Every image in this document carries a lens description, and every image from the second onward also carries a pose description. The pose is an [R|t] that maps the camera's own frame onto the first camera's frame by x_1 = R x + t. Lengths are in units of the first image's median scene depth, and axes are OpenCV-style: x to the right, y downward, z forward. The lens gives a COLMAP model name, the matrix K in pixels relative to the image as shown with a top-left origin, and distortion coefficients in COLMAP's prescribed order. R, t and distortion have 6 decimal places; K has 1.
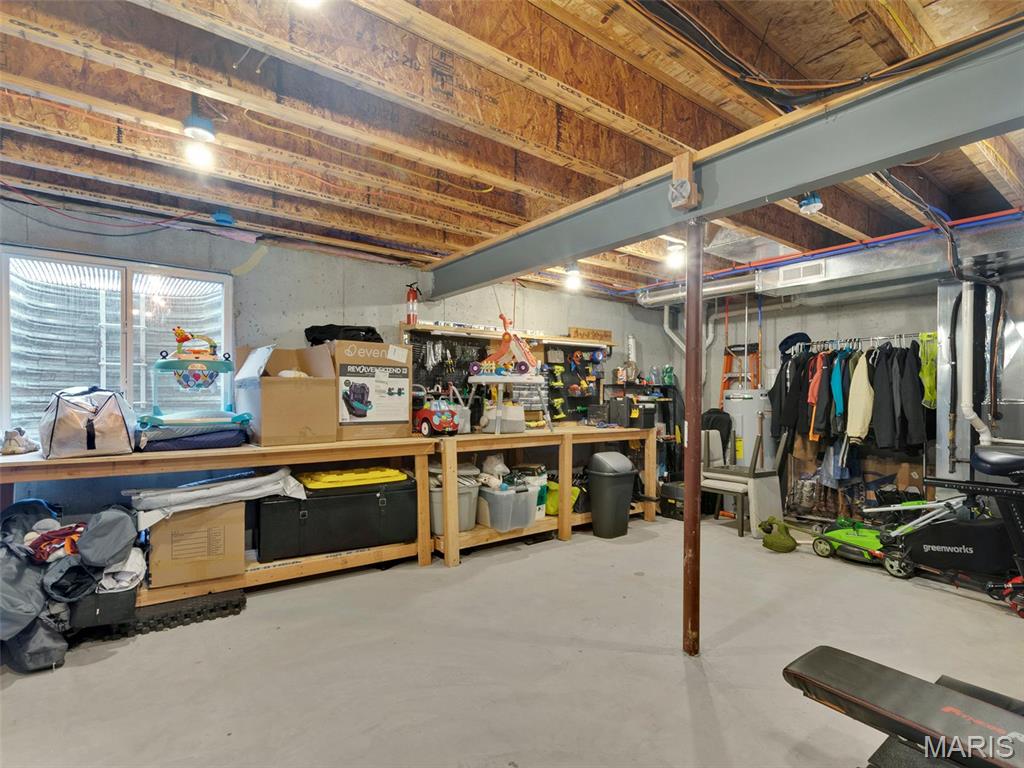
lens RADIAL K [[517.5, 0, 514.1], [0, 517.5, 389.3], [0, 0, 1]] dist [0.002372, 0.002602]
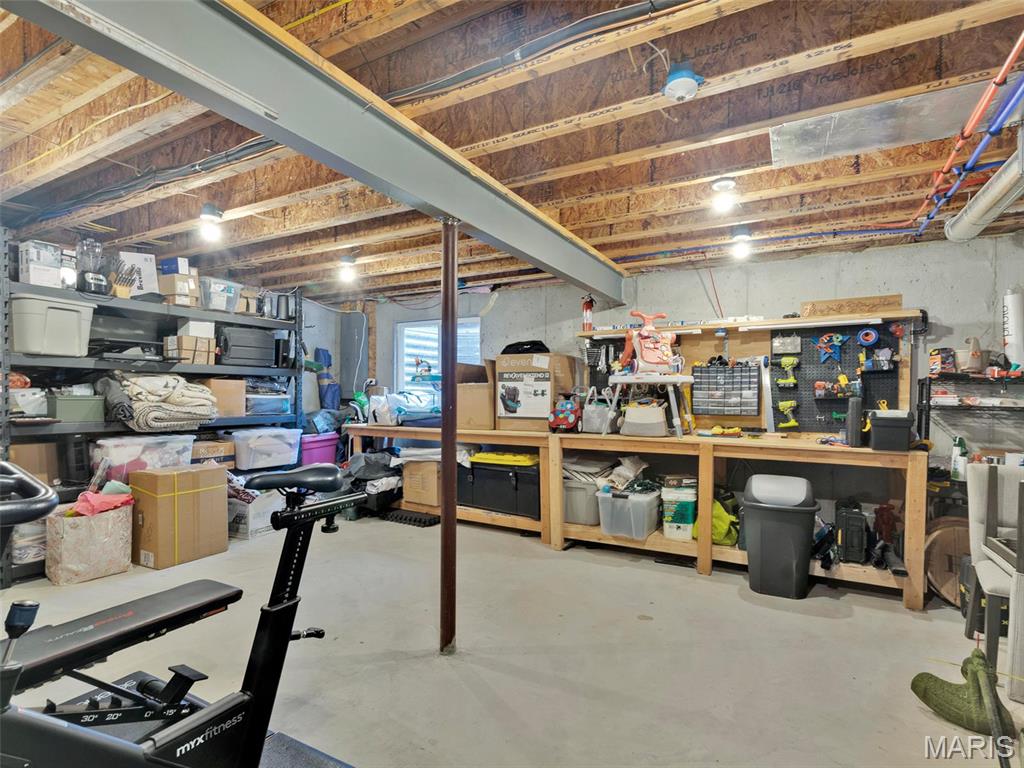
lens RADIAL K [[517.5, 0, 511.7], [0, 517.5, 388.4], [0, 0, 1]] dist [0.002372, 0.002602]
pose [[0.392353, -0.016264, -0.919671, 0.847529], [0.008307, 0.999866, -0.014138, 0.010453], [0.919777, -0.002092, 0.392435, 0.465408]]
